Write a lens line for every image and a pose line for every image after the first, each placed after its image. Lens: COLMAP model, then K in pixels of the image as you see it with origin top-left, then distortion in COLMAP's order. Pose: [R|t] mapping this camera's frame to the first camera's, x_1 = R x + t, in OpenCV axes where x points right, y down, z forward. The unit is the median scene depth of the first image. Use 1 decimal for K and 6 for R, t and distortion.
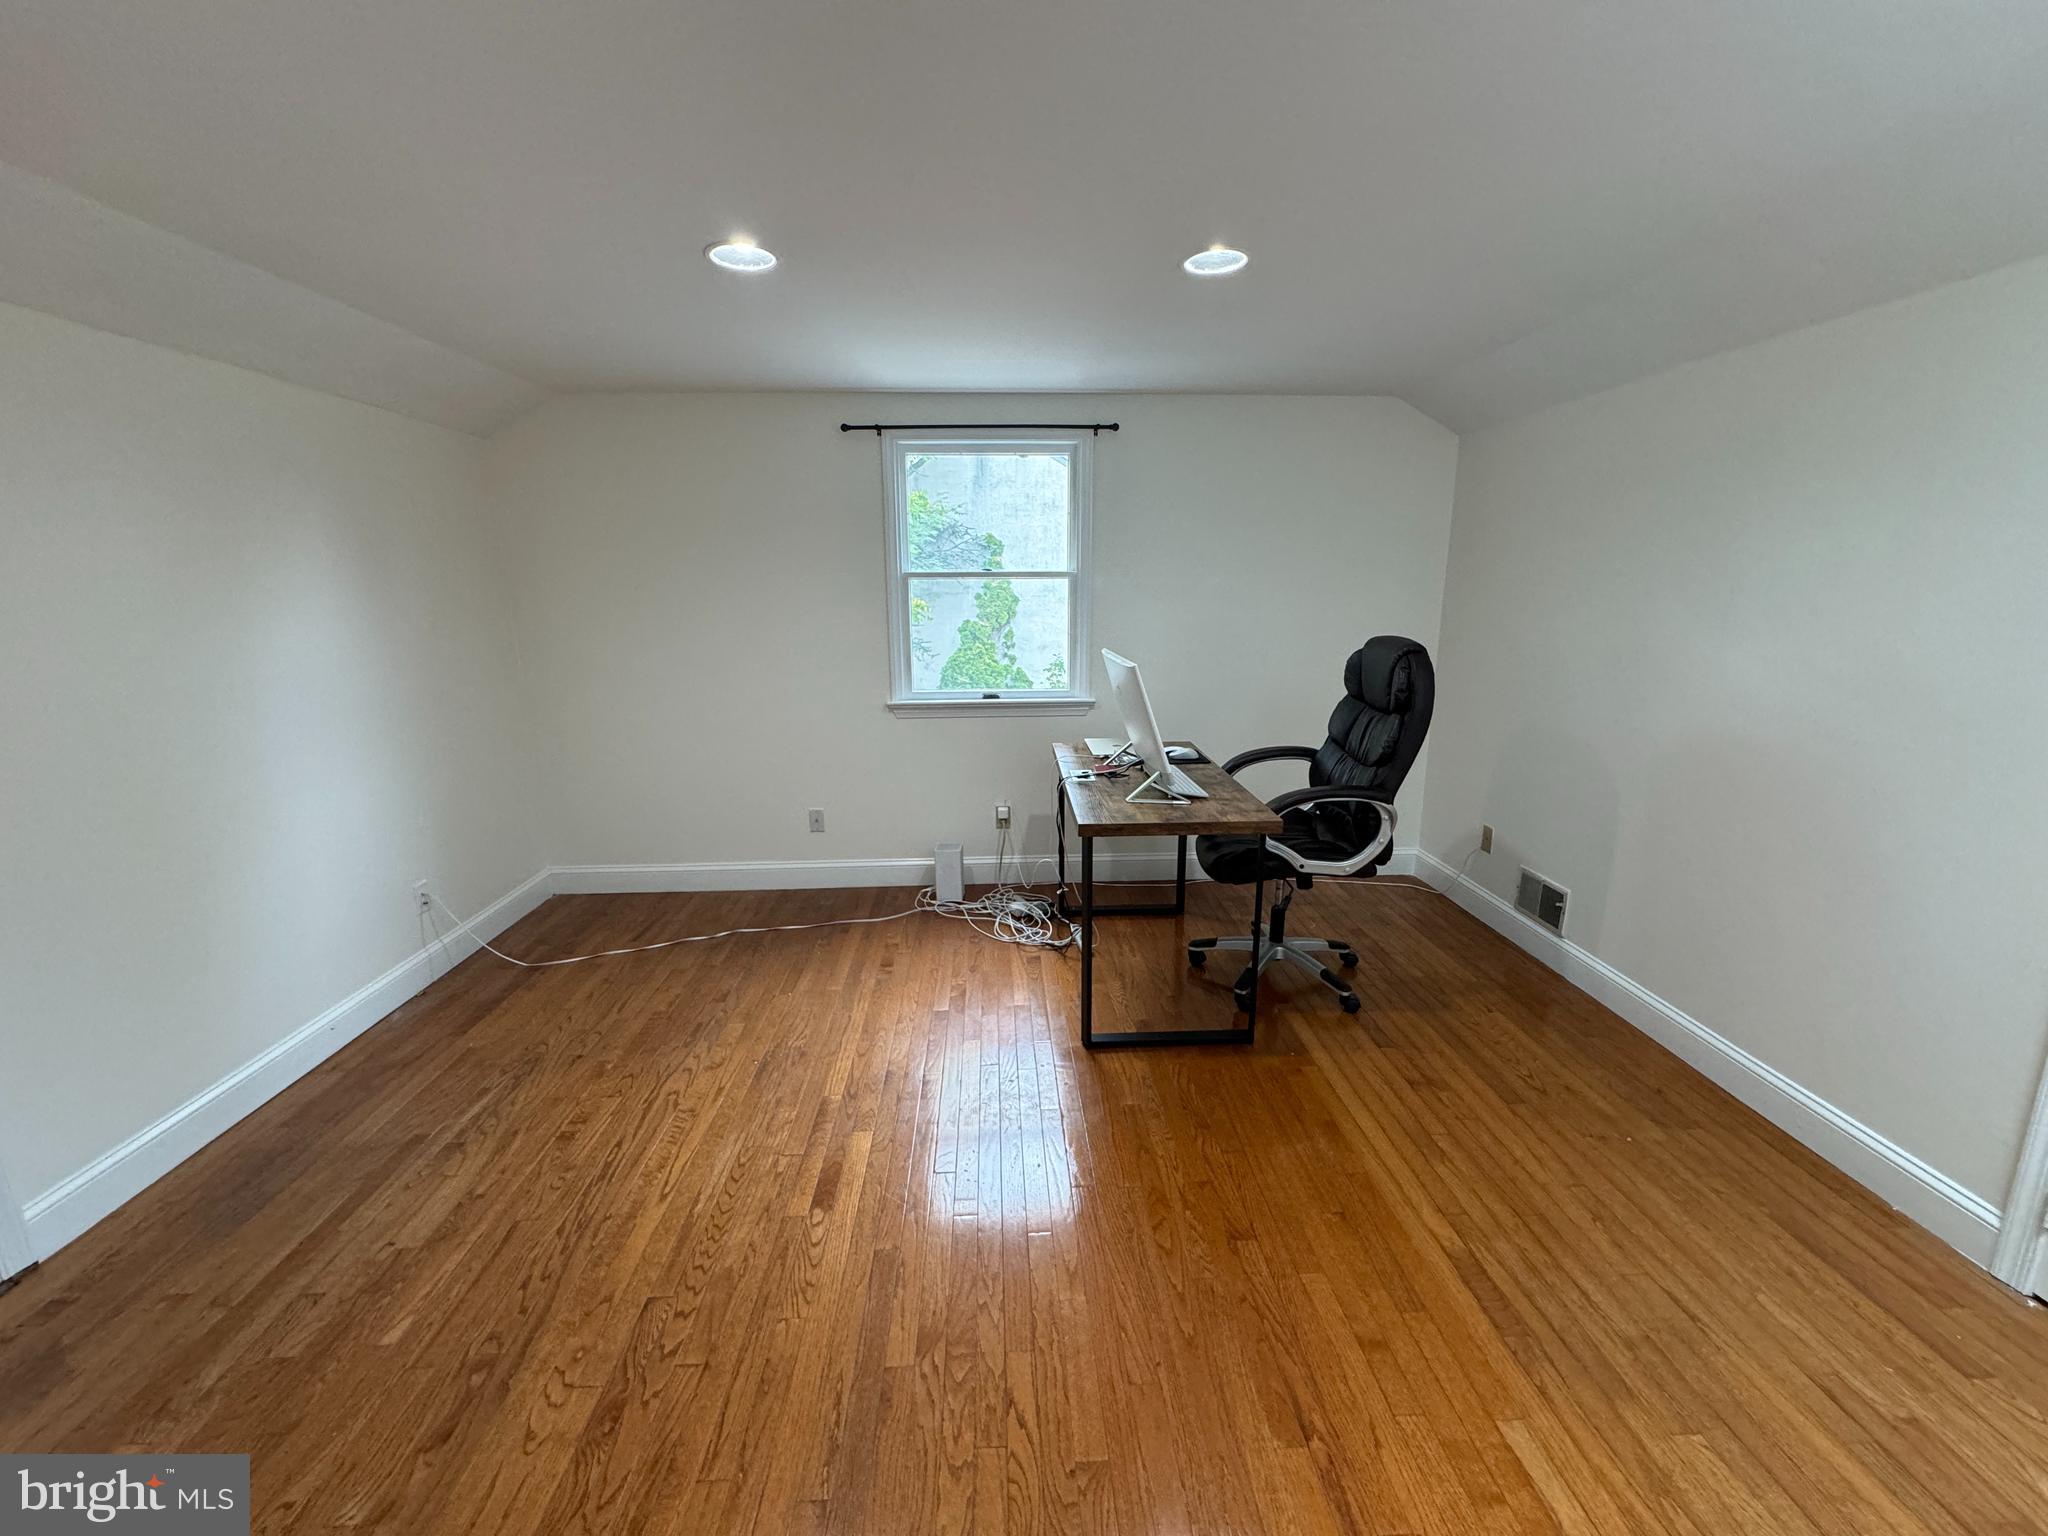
lens RADIAL K [[811.5, 0, 1028.0], [0, 811.5, 762.2], [0, 0, 1]] dist [-0.004683, 0.000943]
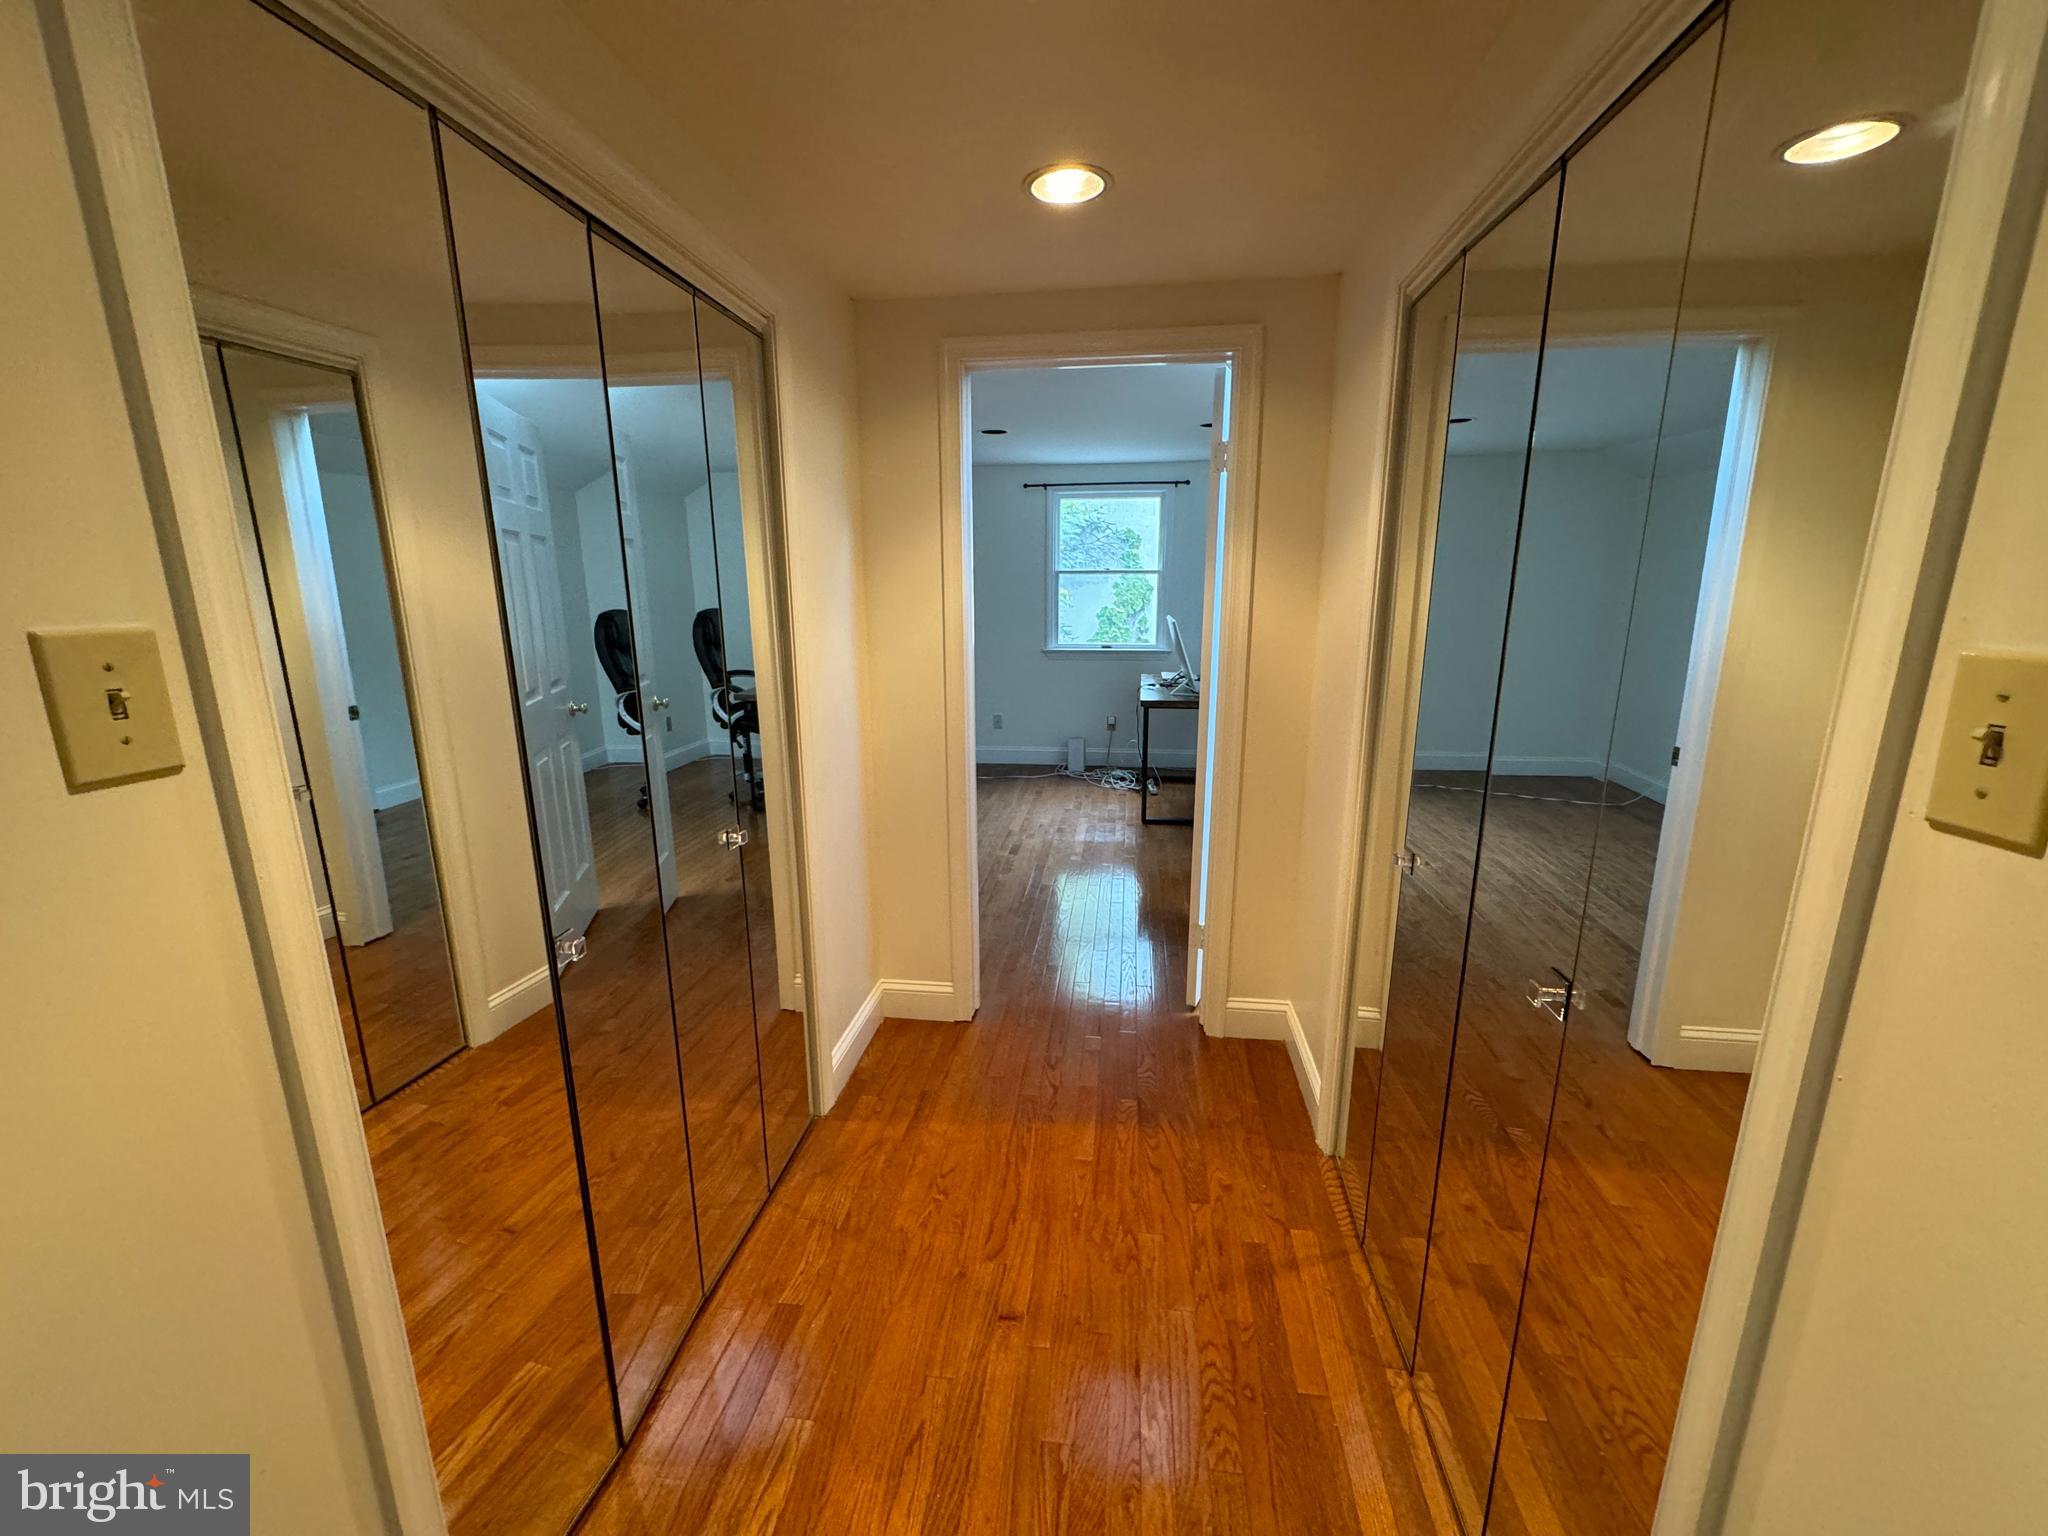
lens RADIAL K [[811.5, 0, 1028.5], [0, 811.5, 763.9], [0, 0, 1]] dist [-0.004683, 0.000943]
pose [[0.985296, 0.041169, -0.165819, 0.085293], [-0.038675, 0.999085, 0.018247, 0.137073], [0.166419, -0.011565, 0.985987, -0.674913]]
